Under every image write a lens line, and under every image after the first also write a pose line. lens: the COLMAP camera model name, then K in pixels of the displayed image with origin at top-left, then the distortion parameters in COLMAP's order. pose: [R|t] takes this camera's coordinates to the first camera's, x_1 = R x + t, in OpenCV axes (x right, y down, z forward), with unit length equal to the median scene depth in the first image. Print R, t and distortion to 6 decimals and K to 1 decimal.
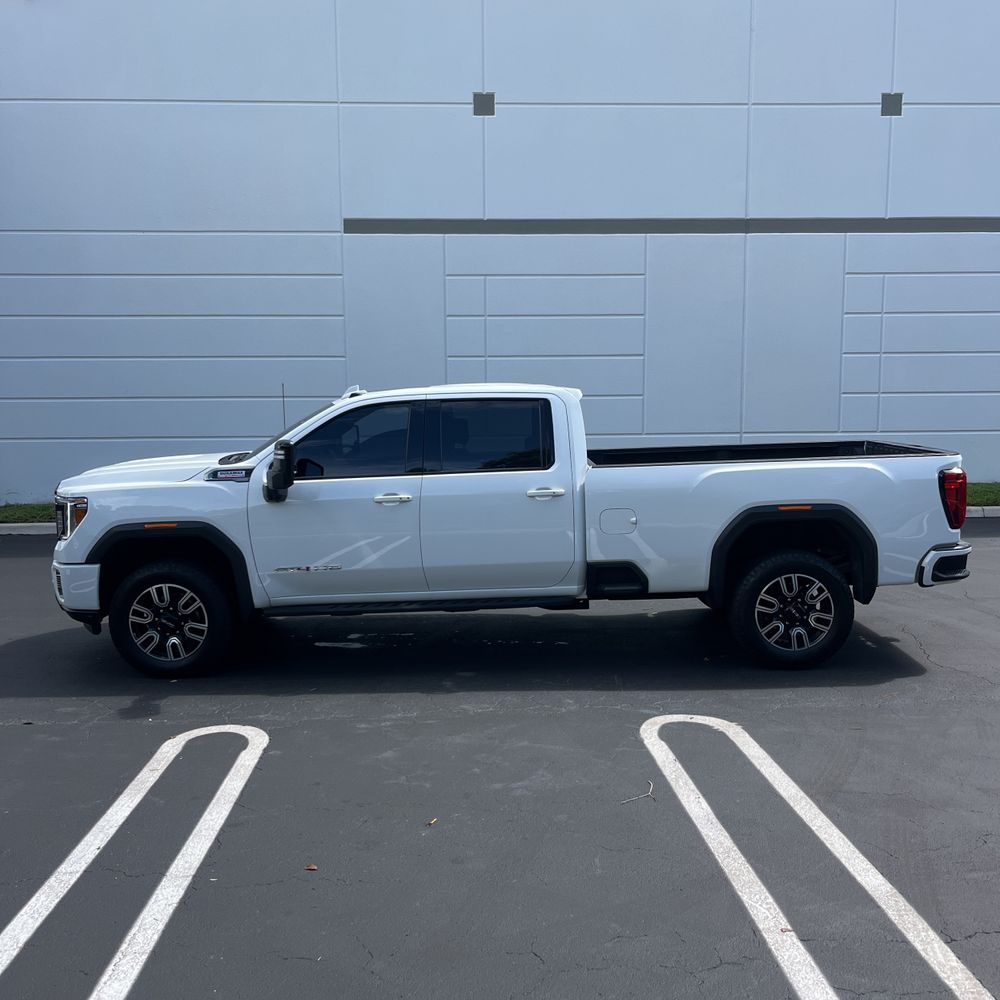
lens RADIAL K [[1014.9, 0, 504.2], [0, 1014.9, 498.0], [0, 0, 1]] dist [0.022325, 0.000000]
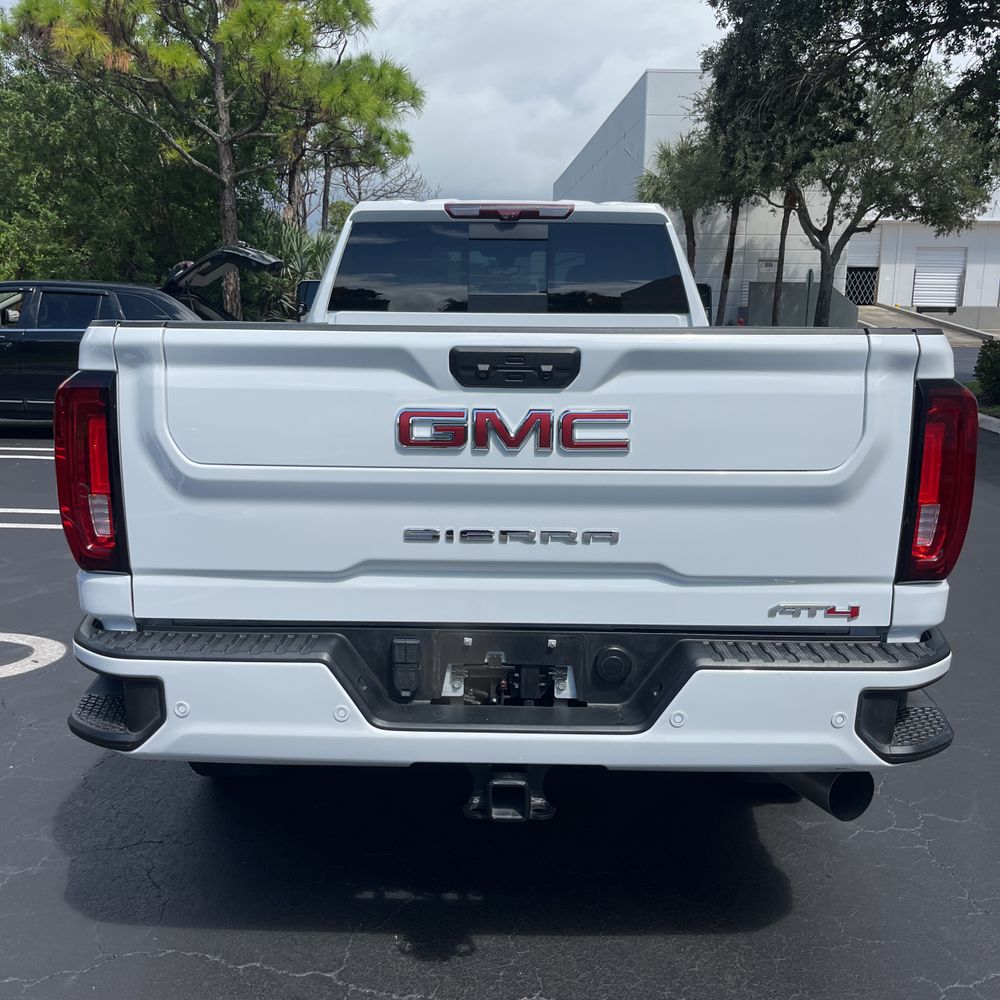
lens RADIAL K [[1014.9, 0, 488.6], [0, 1014.9, 497.2], [0, 0, 1]] dist [0.022325, 0.000000]
pose [[-0.015677, 0.200062, -0.979658, 0.741393], [-0.120314, 0.972282, 0.200481, -0.066480], [0.992612, 0.121010, 0.008828, 1.121677]]
